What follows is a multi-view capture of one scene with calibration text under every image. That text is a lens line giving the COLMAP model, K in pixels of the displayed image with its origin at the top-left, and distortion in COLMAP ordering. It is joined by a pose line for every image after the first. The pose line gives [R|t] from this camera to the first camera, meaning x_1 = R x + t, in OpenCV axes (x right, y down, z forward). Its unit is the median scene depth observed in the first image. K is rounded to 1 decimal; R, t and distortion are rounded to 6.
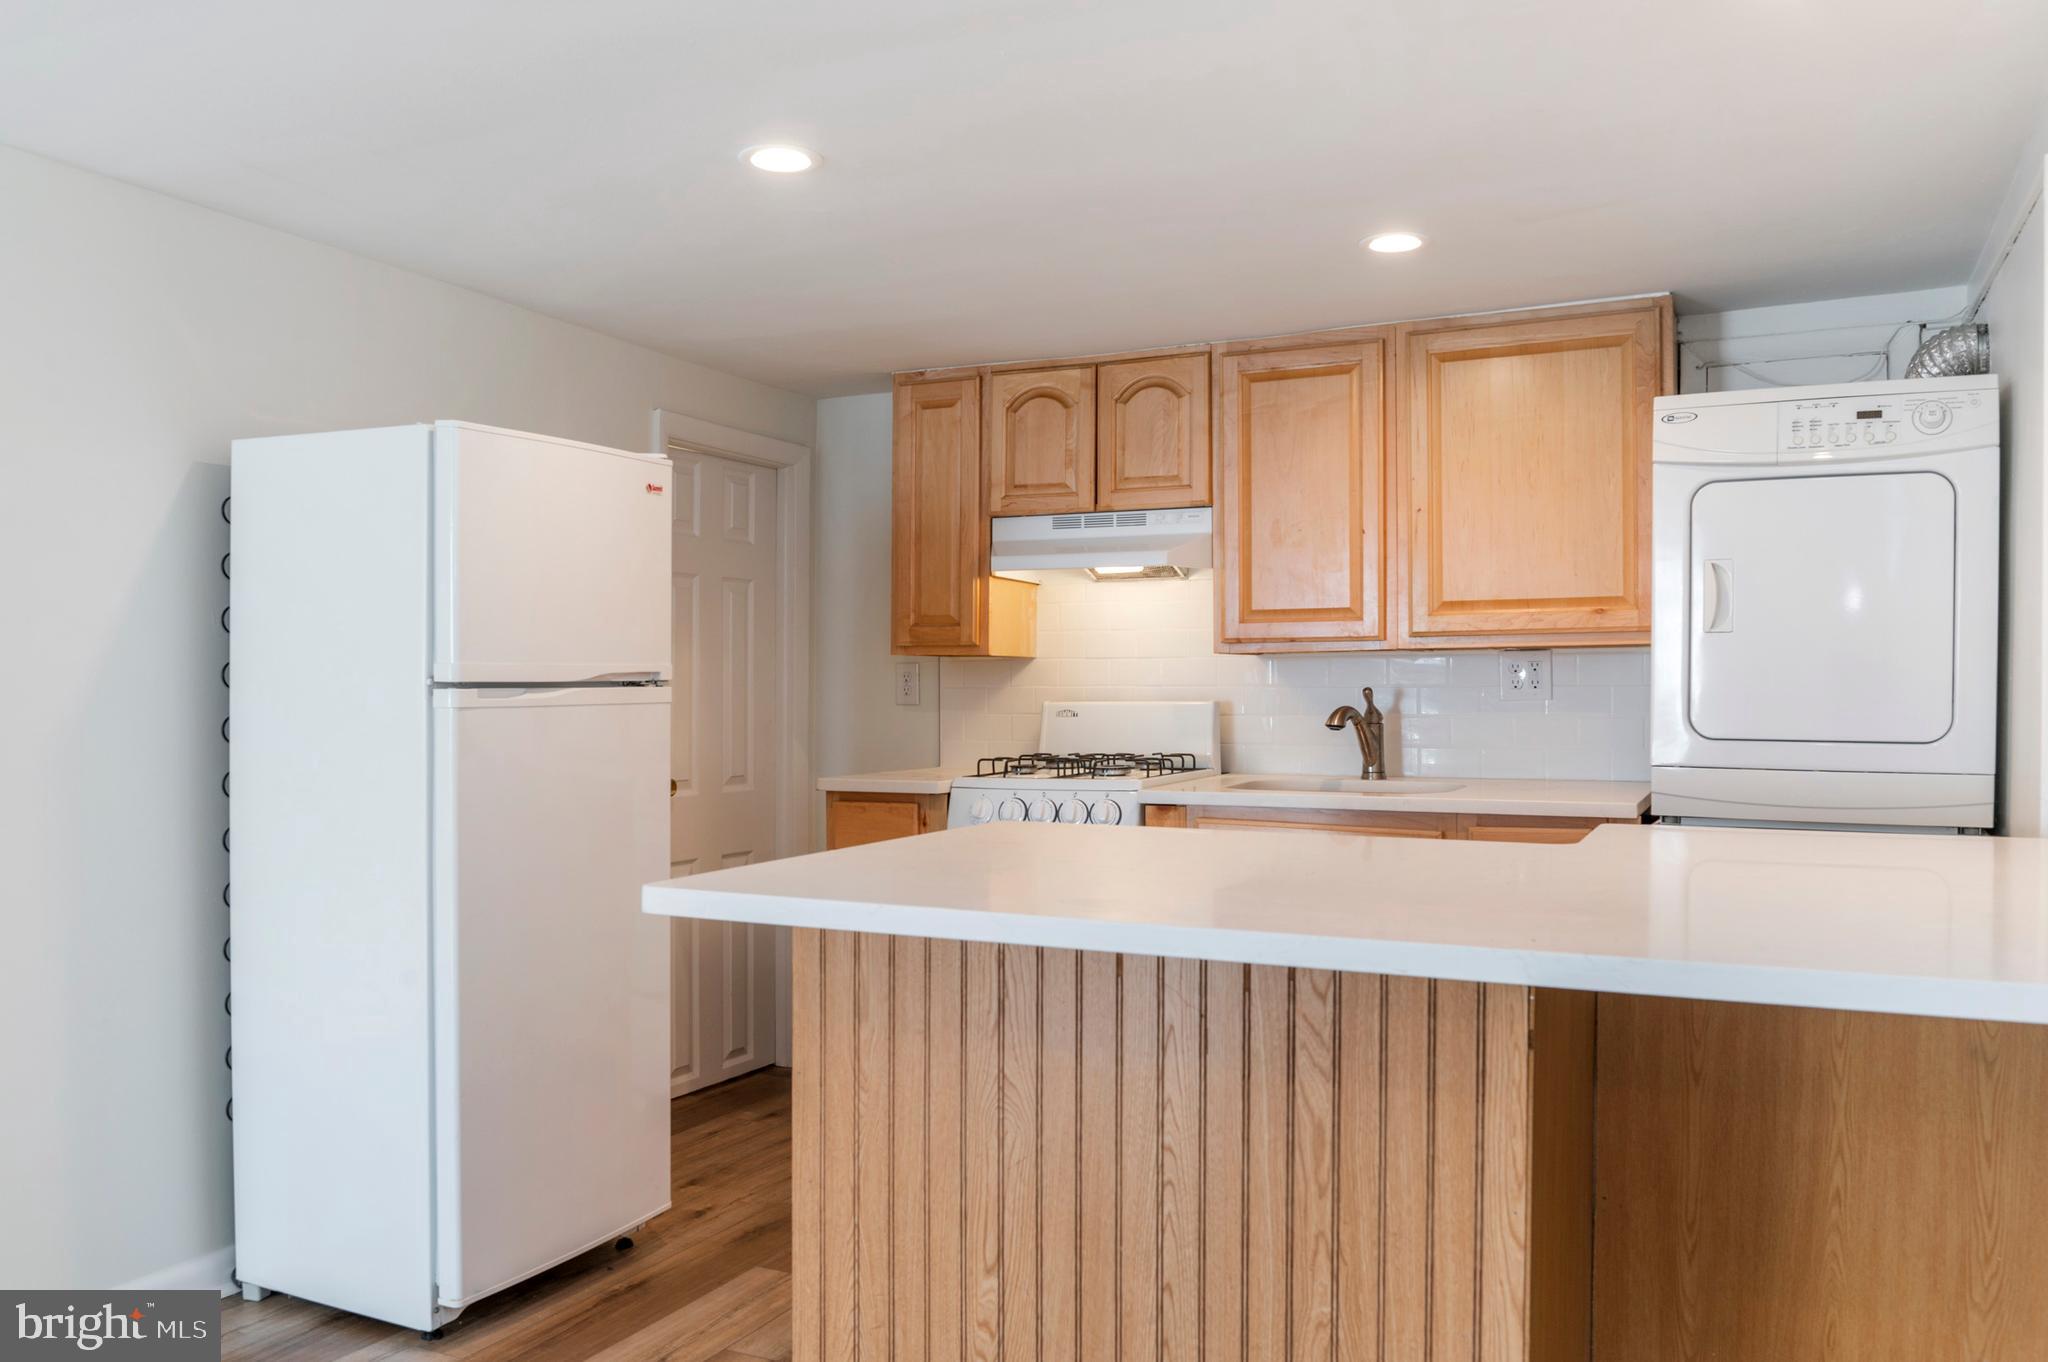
lens RADIAL K [[1586.0, 0, 1024.2], [0, 1586.0, 714.8], [0, 0, 1]] dist [-0.041017, -0.003393]
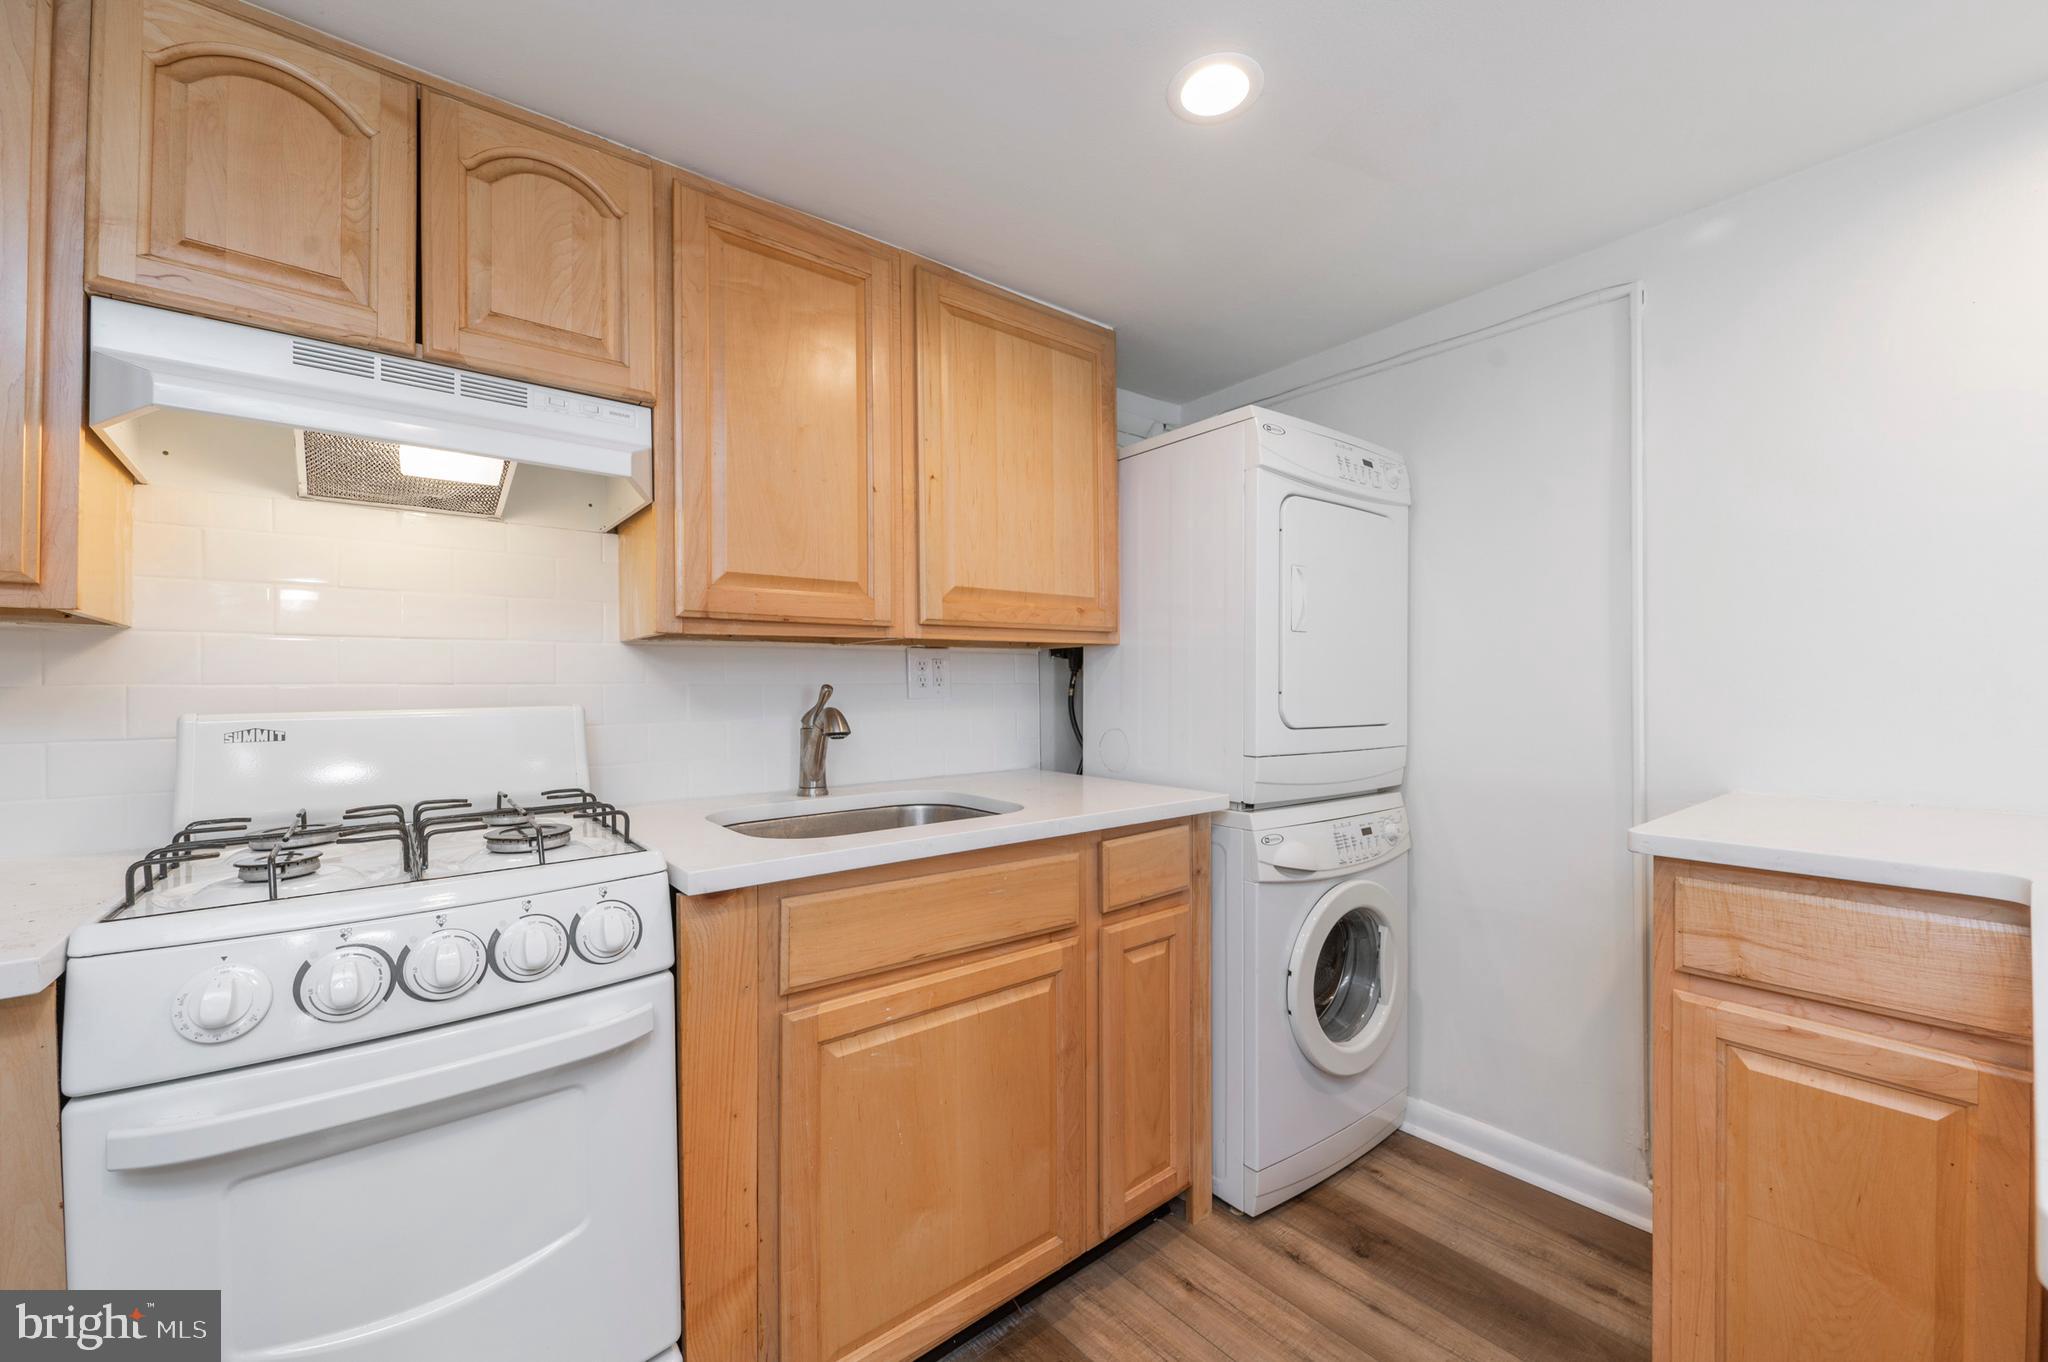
lens RADIAL K [[813.2, 0, 1024.2], [0, 813.2, 684.4], [0, 0, 1]] dist [-0.001102, -0.000604]
pose [[0.419193, 0.002702, 0.907893, -0.157825], [0.022846, 0.999648, -0.013524, -0.012041], [-0.907610, 0.026411, 0.418983, 0.939797]]
